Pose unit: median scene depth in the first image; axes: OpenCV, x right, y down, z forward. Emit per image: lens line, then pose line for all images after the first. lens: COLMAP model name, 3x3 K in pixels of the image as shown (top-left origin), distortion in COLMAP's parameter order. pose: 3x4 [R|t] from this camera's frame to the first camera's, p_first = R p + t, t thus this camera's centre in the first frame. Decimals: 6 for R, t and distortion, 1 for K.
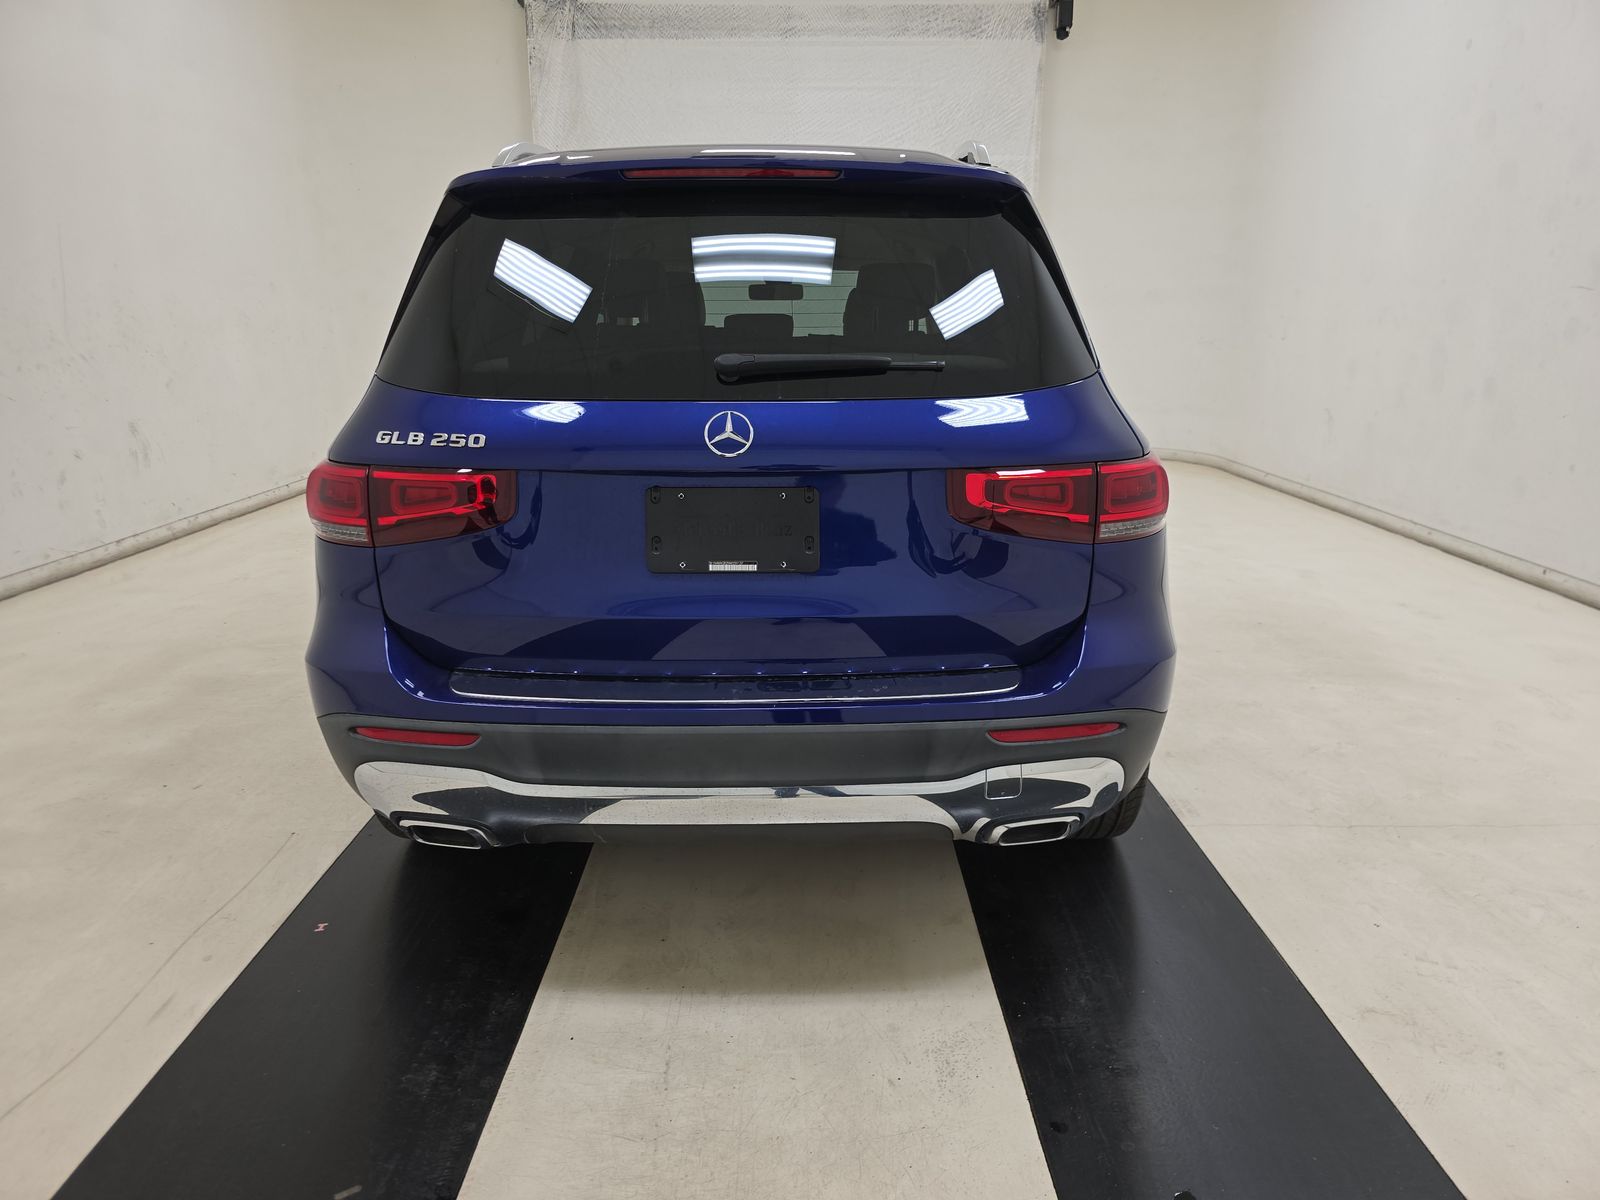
lens RADIAL K [[1056.9, 0, 817.6], [0, 1056.9, 591.5], [0, 0, 1]] dist [0.047132, -0.048717]
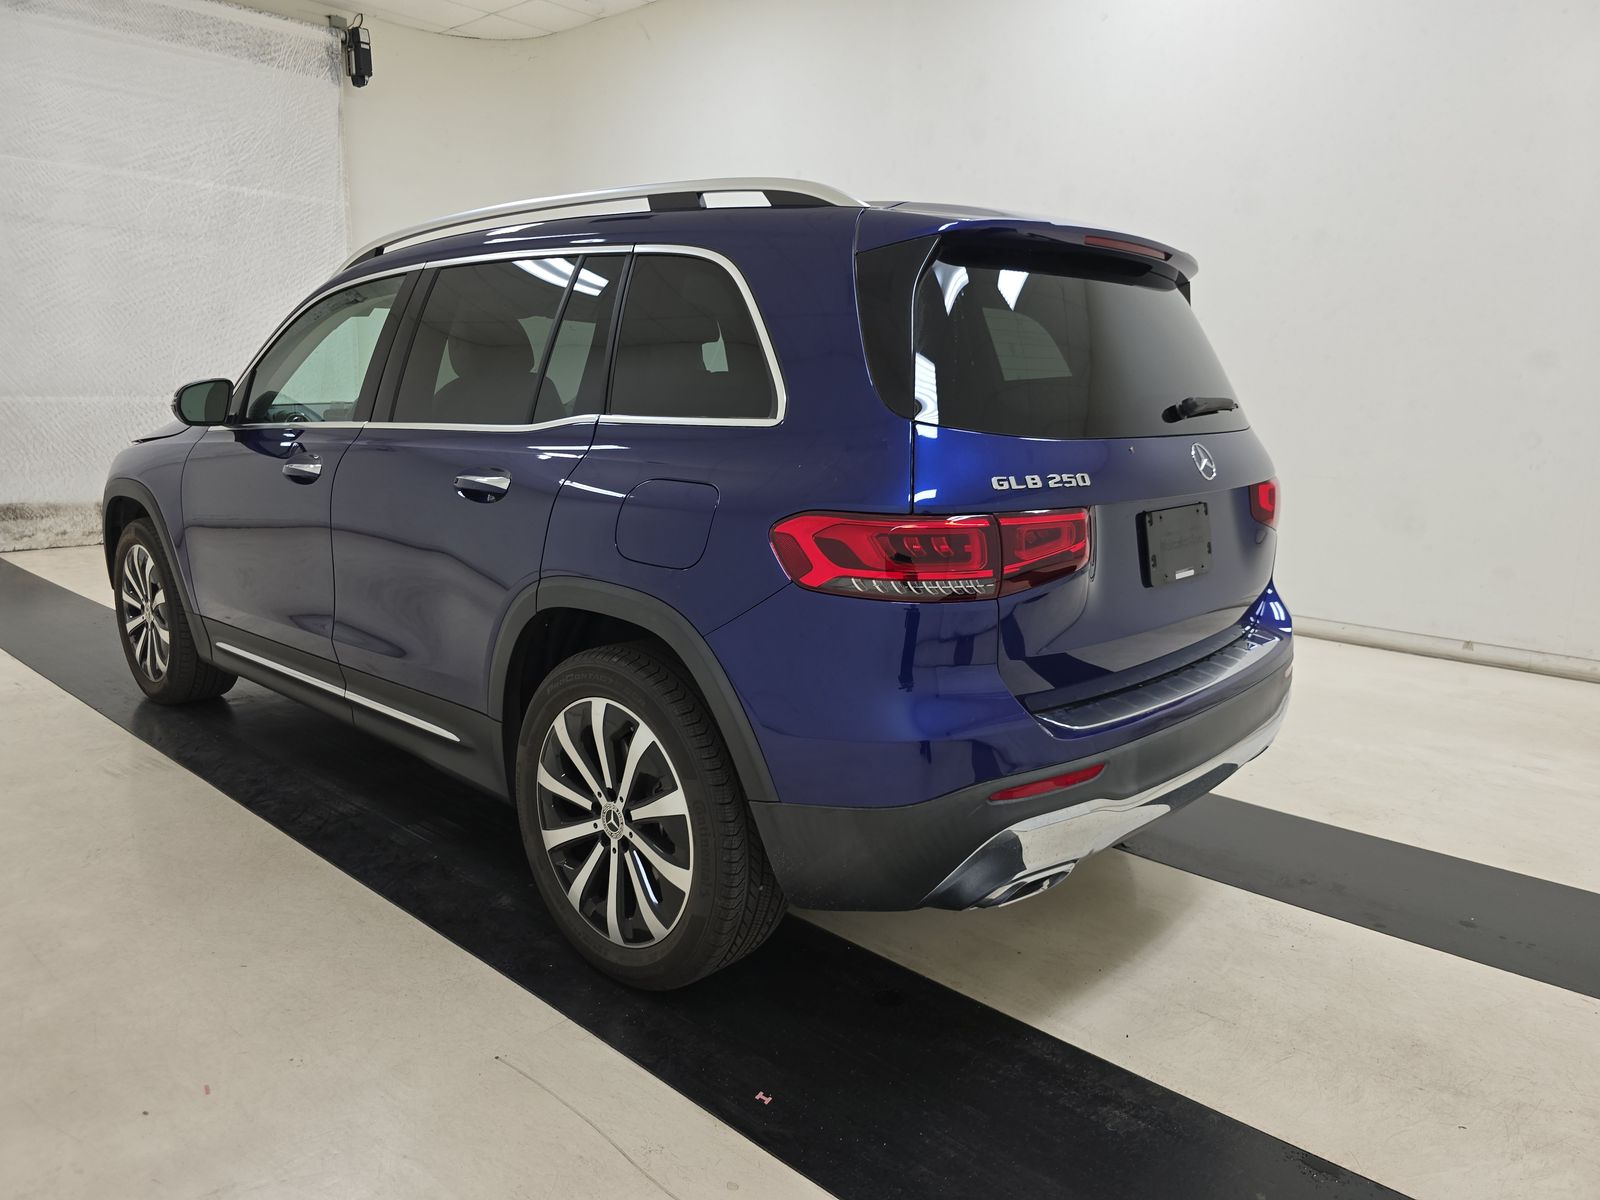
lens RADIAL K [[1056.9, 0, 817.6], [0, 1056.9, 591.5], [0, 0, 1]] dist [0.047132, -0.048717]
pose [[0.680356, -0.124523, 0.722226, -1.091785], [0.164003, 0.986337, 0.015565, -0.080128], [-0.714296, 0.107857, 0.691482, 0.414646]]
